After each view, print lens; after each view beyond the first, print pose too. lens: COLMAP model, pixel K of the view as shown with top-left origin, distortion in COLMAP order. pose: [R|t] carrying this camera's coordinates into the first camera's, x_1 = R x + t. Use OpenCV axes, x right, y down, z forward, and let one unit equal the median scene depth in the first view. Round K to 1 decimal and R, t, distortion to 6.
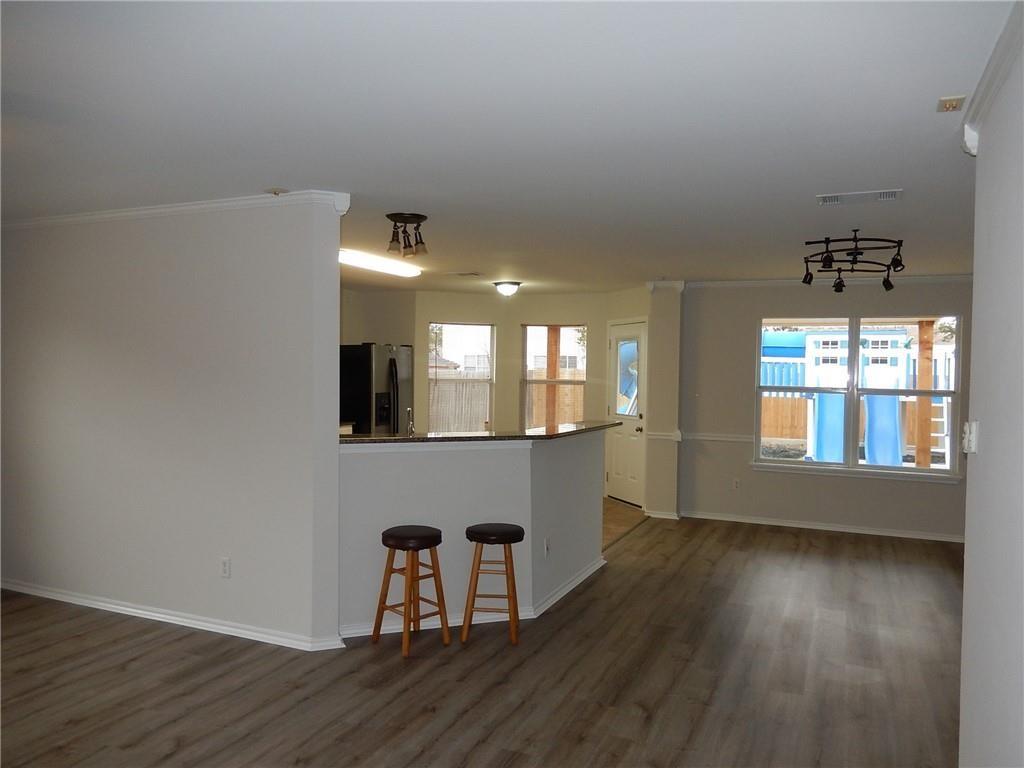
lens RADIAL K [[741.6, 0, 512.0], [0, 741.6, 384.0], [0, 0, 1]] dist [0.036994, -0.001311]
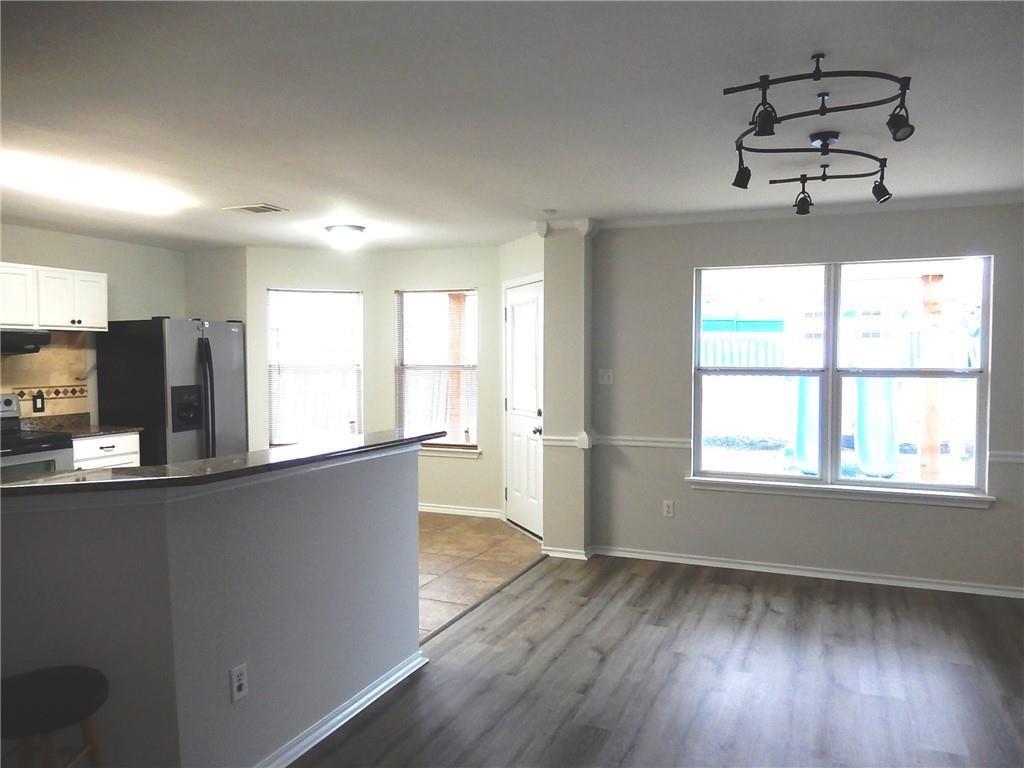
lens RADIAL K [[741.6, 0, 512.0], [0, 741.6, 384.0], [0, 0, 1]] dist [0.036994, -0.001311]
pose [[0.999803, -0.018534, 0.007124, 0.153130], [0.018388, 0.999629, 0.020088, 0.001237], [-0.007494, -0.019953, 0.999773, 0.306715]]
